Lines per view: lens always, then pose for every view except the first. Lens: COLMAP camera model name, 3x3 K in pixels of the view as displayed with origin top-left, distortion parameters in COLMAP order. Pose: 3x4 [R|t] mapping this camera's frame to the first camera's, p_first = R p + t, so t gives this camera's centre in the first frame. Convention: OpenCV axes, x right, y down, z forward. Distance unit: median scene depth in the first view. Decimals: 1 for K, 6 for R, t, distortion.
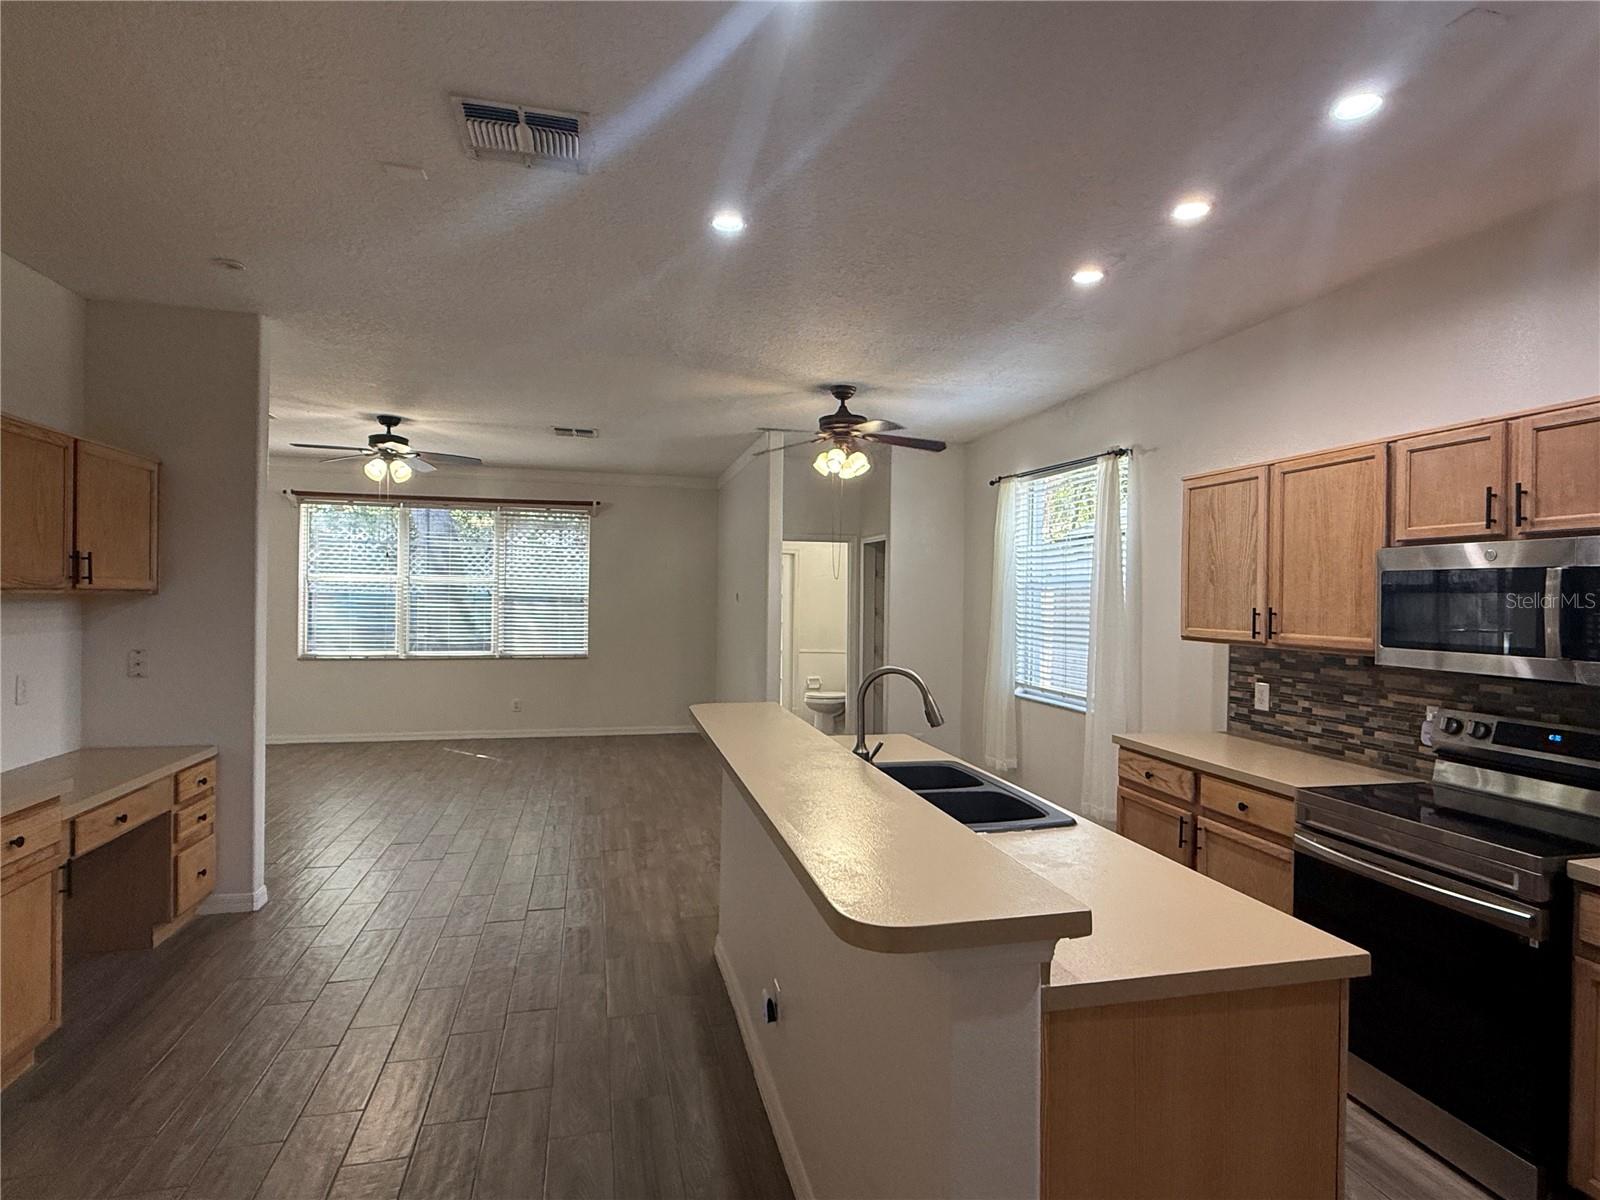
lens RADIAL K [[828.0, 0, 796.7], [0, 828.0, 597.1], [0, 0, 1]] dist [-0.000060, 0.002091]
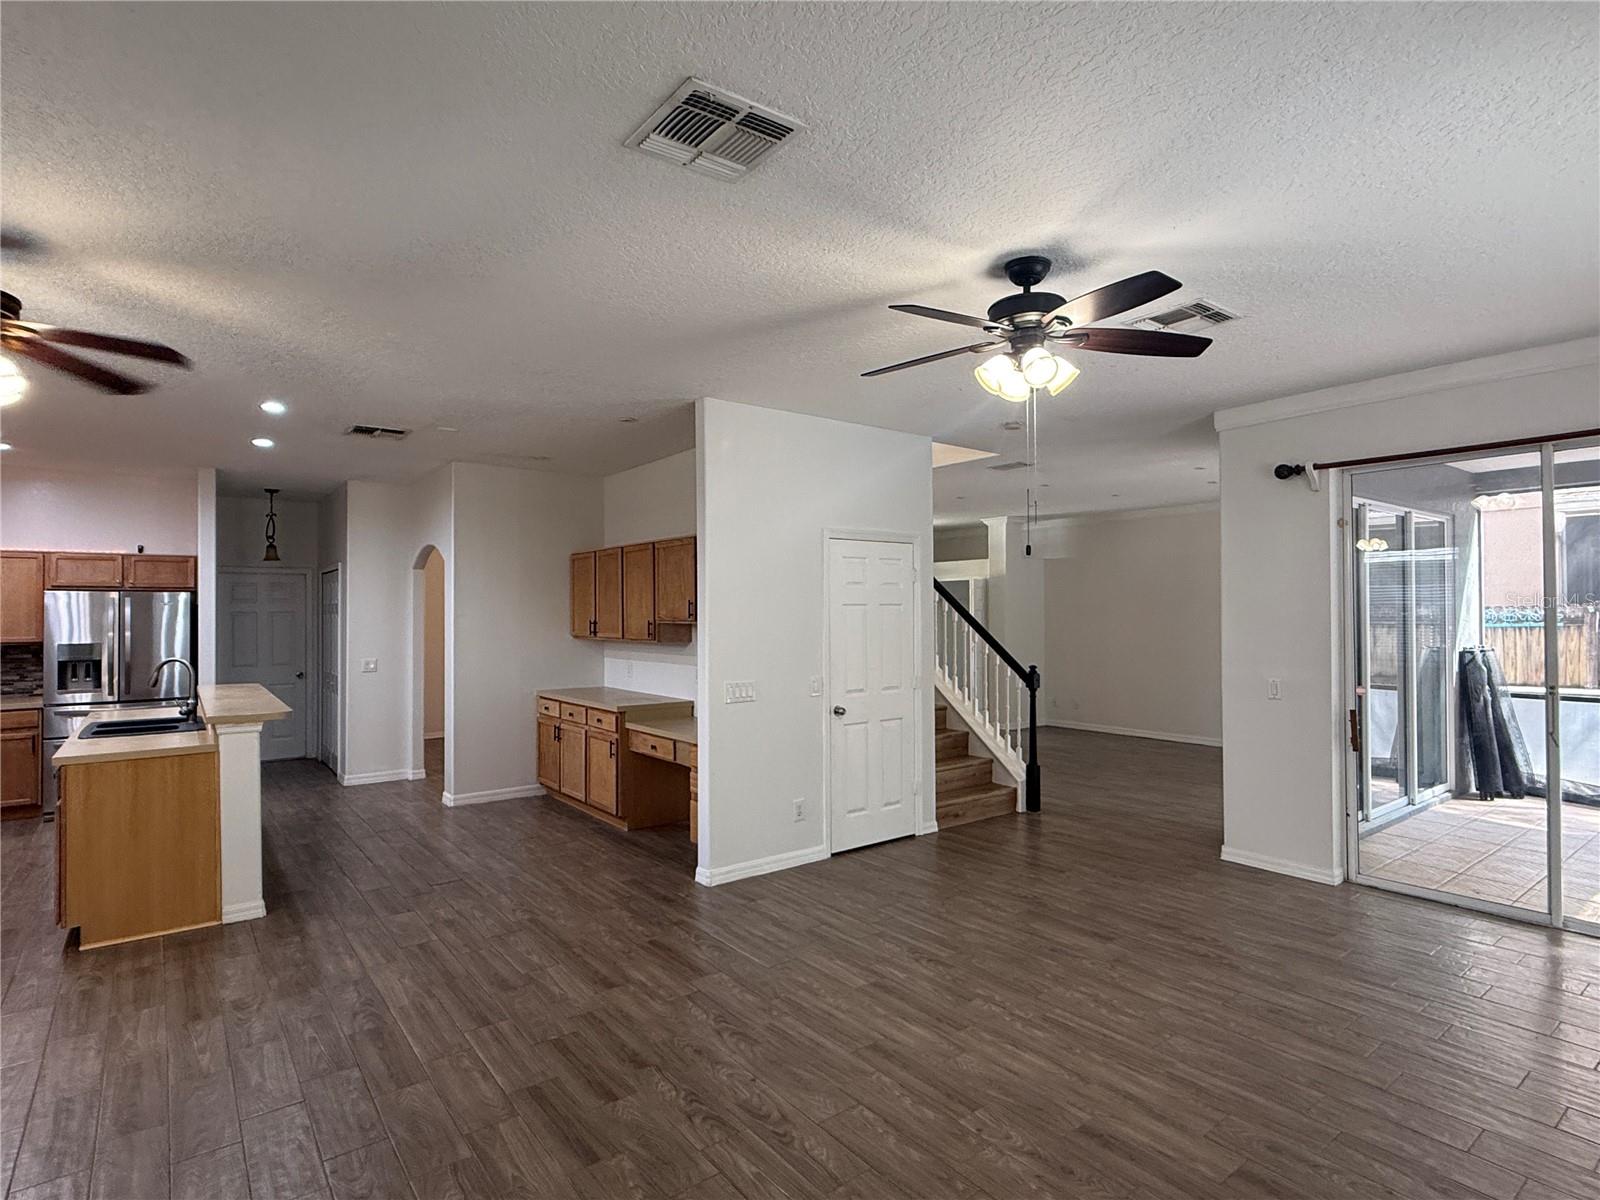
lens RADIAL K [[828.0, 0, 794.5], [0, 828.0, 603.0], [0, 0, 1]] dist [-0.000060, 0.002091]
pose [[-0.914836, -0.012228, -0.403639, -0.310752], [-0.006660, 0.999862, -0.015197, -0.020354], [0.403770, -0.011215, -0.914792, 2.418866]]
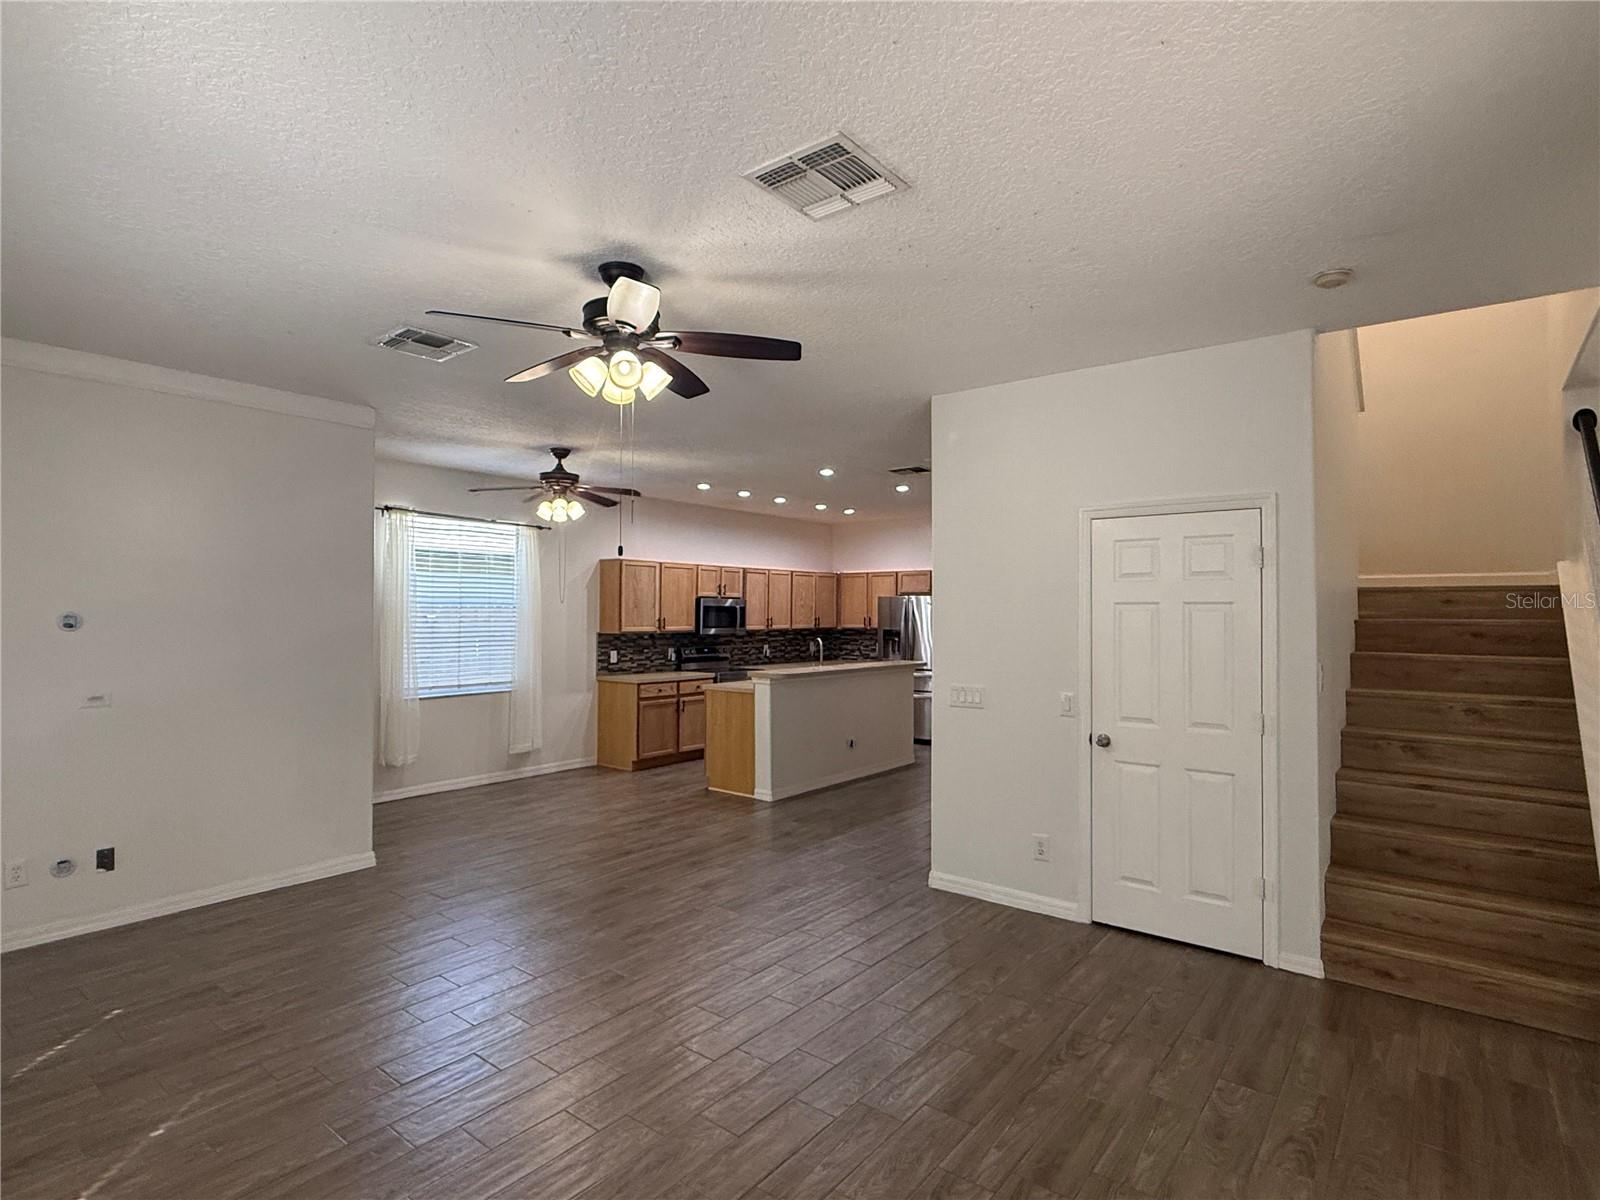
lens RADIAL K [[828.0, 0, 796.2], [0, 828.0, 599.6], [0, 0, 1]] dist [-0.000060, 0.002091]
pose [[-0.614878, -0.003366, 0.788615, -1.645361], [-0.010433, 0.999938, -0.003867, -0.036026], [-0.788553, -0.010606, -0.614875, 2.128145]]
